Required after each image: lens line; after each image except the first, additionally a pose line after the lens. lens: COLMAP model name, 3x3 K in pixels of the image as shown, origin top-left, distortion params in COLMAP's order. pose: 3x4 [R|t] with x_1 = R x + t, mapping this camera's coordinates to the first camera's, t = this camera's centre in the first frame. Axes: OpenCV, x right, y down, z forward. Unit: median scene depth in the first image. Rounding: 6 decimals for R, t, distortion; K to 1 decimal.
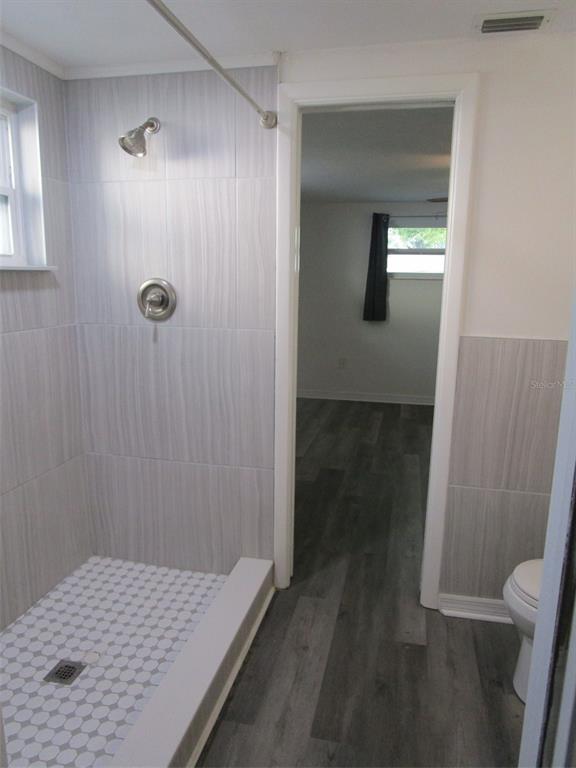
lens RADIAL K [[550.9, 0, 290.3], [0, 550.9, 382.9], [0, 0, 1]] dist [-0.035537, 0.012391]
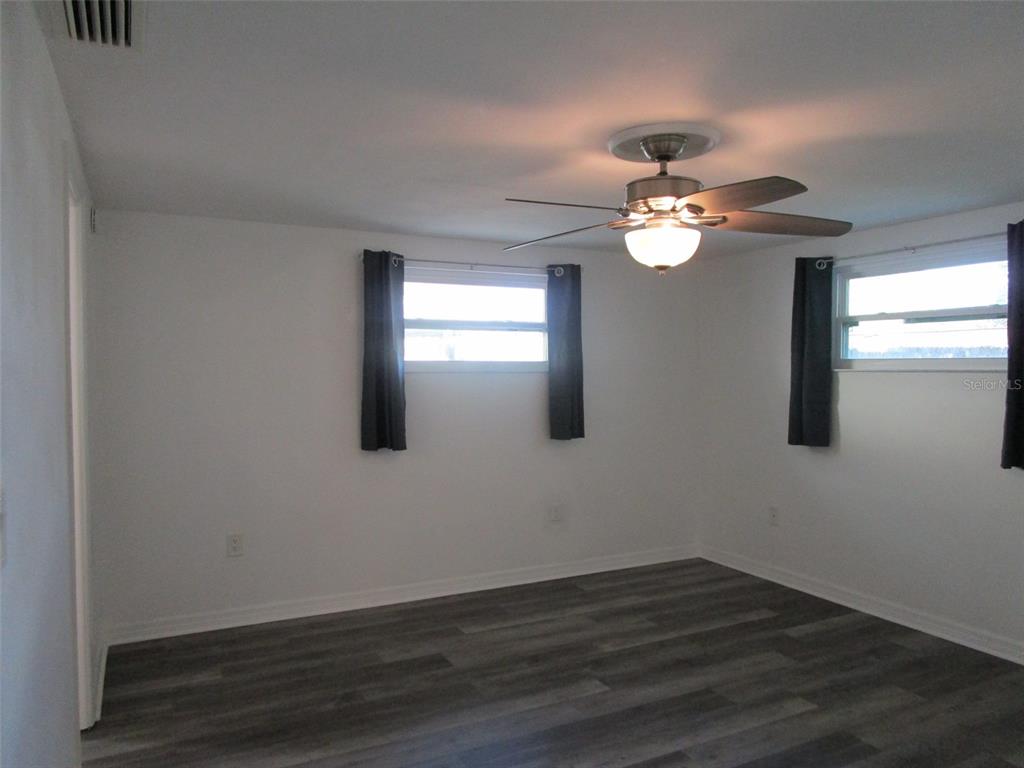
lens RADIAL K [[734.5, 0, 511.1], [0, 734.5, 383.2], [0, 0, 1]] dist [-0.035537, 0.012391]
pose [[0.640896, -0.010355, -0.767558, 1.544244], [-0.135203, 0.982754, -0.126150, -0.125027], [0.755627, 0.184625, 0.628444, 0.901909]]
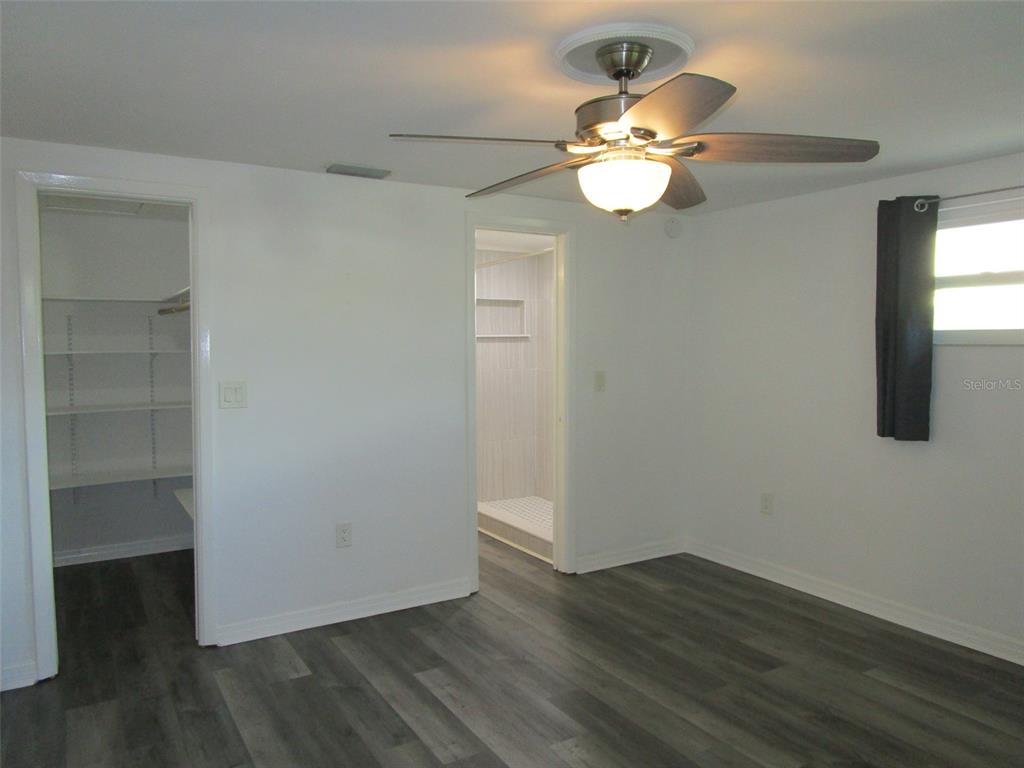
lens RADIAL K [[734.5, 0, 509.3], [0, 734.5, 386.1], [0, 0, 1]] dist [-0.035537, 0.012391]
pose [[-0.719537, 0.014442, -0.694304, 1.563725], [-0.160046, 0.969422, 0.186027, -0.437831], [0.675760, 0.244974, -0.695224, 2.482879]]
